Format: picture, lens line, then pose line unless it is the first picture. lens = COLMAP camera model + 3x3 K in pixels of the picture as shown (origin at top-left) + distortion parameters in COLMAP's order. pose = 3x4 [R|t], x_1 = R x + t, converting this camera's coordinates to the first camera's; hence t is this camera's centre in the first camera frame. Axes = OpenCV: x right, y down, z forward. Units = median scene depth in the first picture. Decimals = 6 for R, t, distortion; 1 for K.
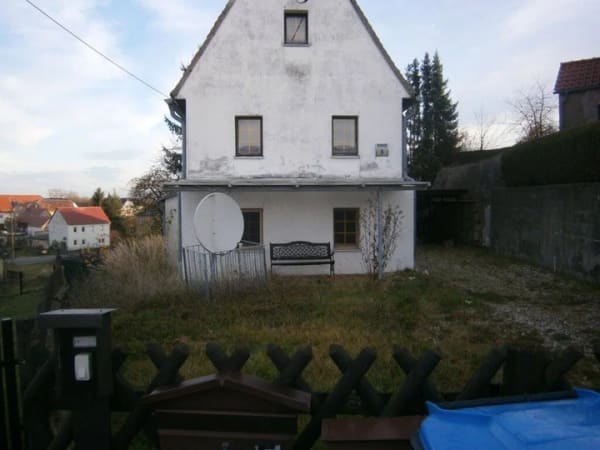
lens RADIAL K [[461.9, 0, 300.0], [0, 461.9, 225.0], [0, 0, 1]] dist [-0.072030, 0.071985]
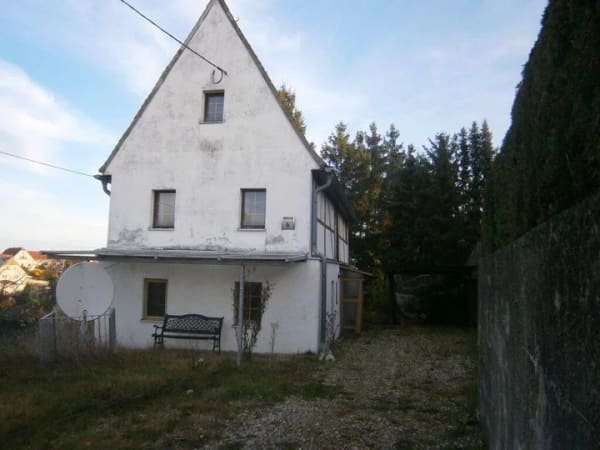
lens RADIAL K [[461.9, 0, 300.0], [0, 461.9, 225.0], [0, 0, 1]] dist [-0.072030, 0.071985]
pose [[0.971629, 0.009030, -0.236337, 0.432869], [-0.044483, 0.988414, -0.145117, -0.020256], [0.232288, 0.151513, 0.960774, 0.080139]]
